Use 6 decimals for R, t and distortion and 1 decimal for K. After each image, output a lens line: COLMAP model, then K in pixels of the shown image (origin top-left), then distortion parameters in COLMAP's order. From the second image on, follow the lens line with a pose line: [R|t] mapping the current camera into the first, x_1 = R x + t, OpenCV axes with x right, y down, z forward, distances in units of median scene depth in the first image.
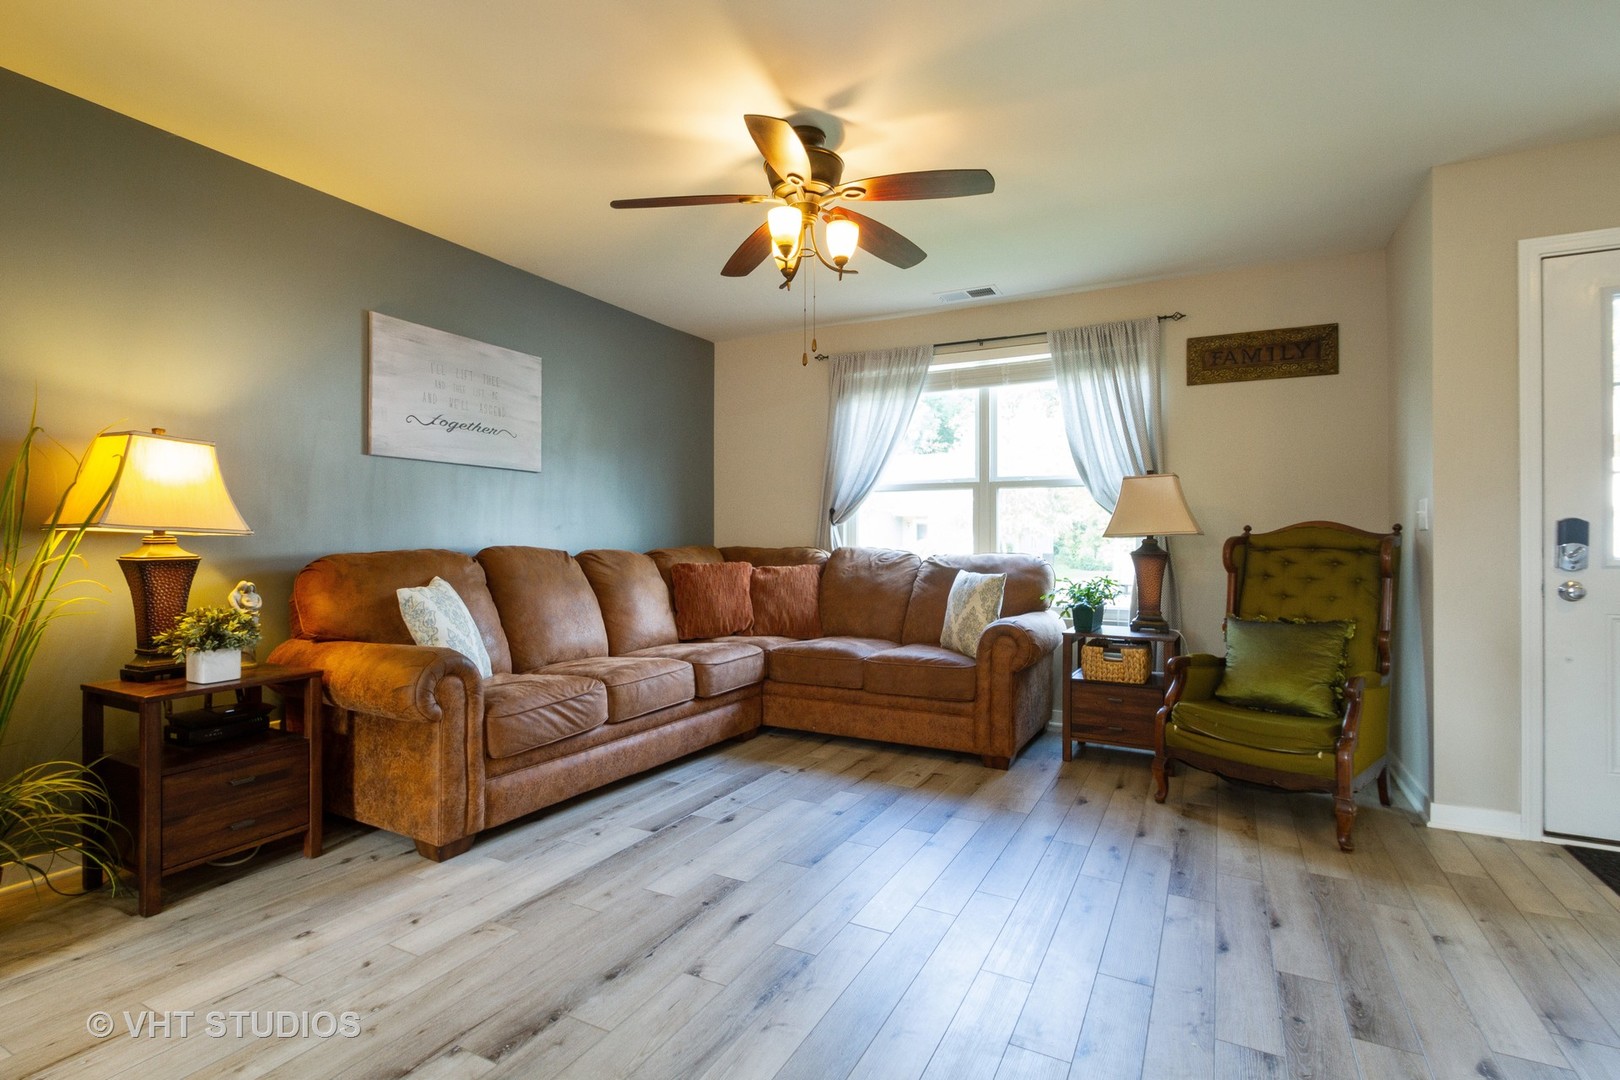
lens RADIAL K [[772.3, 0, 807.8], [0, 772.3, 530.2], [0, 0, 1]] dist [0.005971, -0.000082]
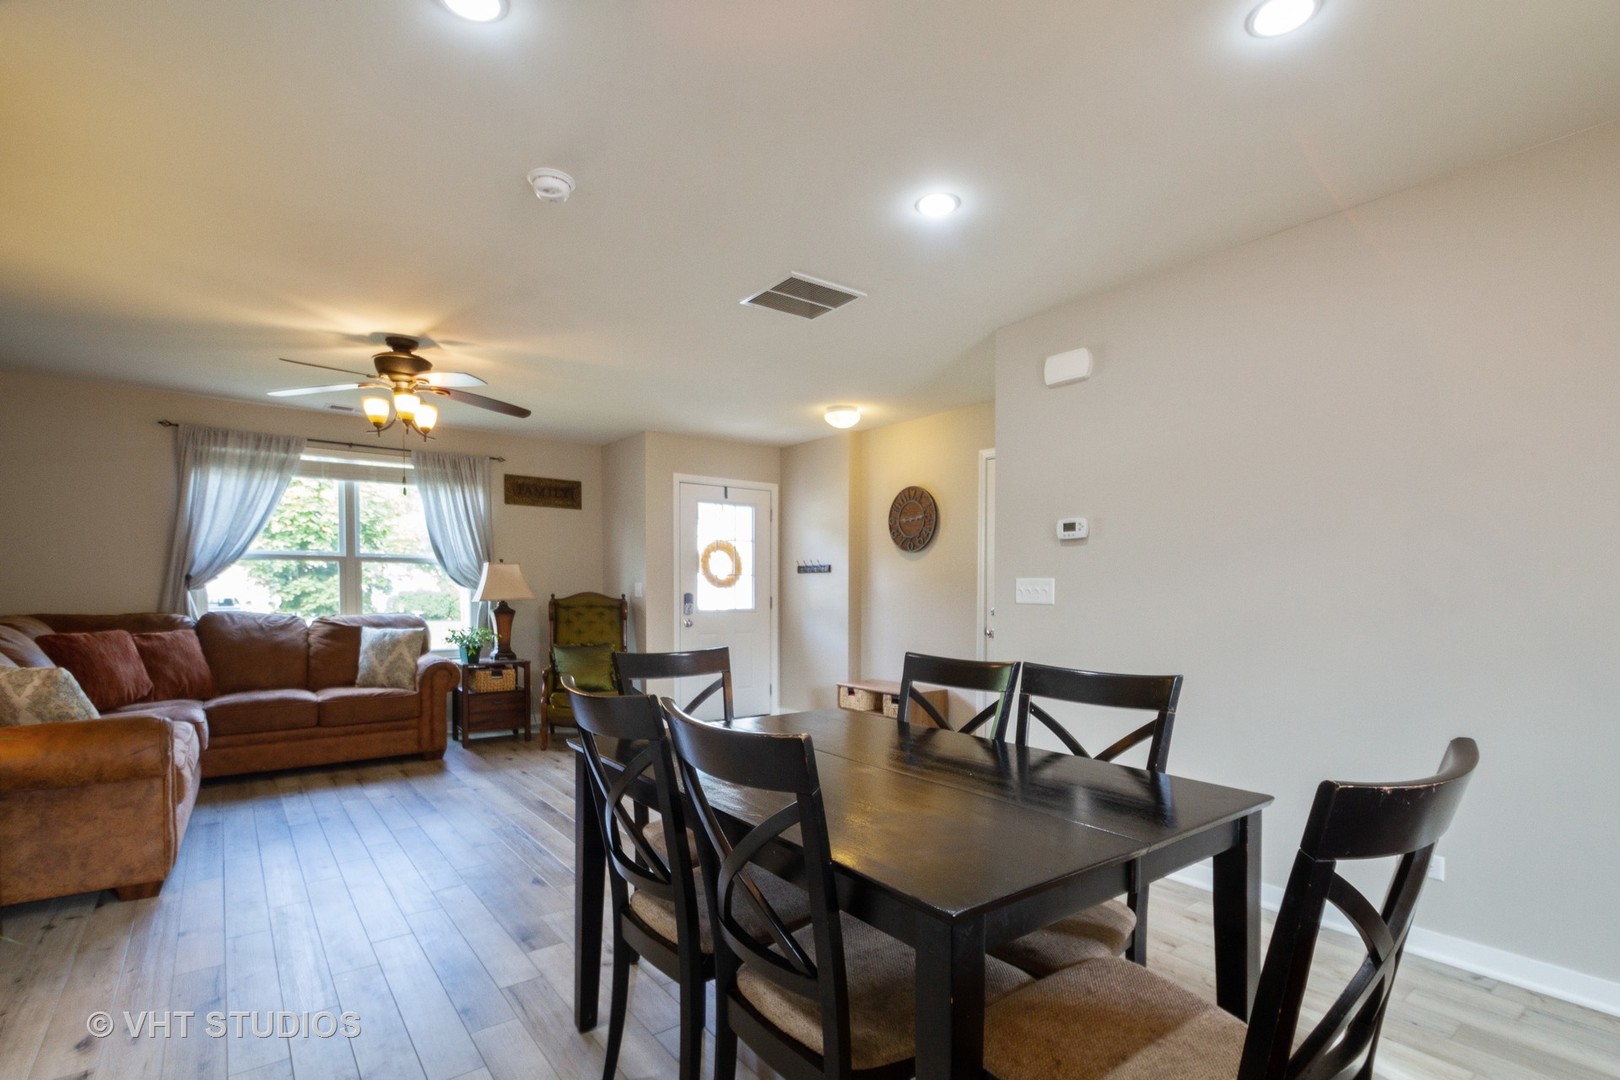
lens RADIAL K [[772.3, 0, 806.7], [0, 772.3, 594.7], [0, 0, 1]] dist [0.005971, -0.000082]
pose [[0.418575, -0.008219, 0.908145, -0.690280], [-0.013110, 0.999800, 0.015091, -0.033541], [-0.908087, -0.018222, 0.418384, -0.226113]]
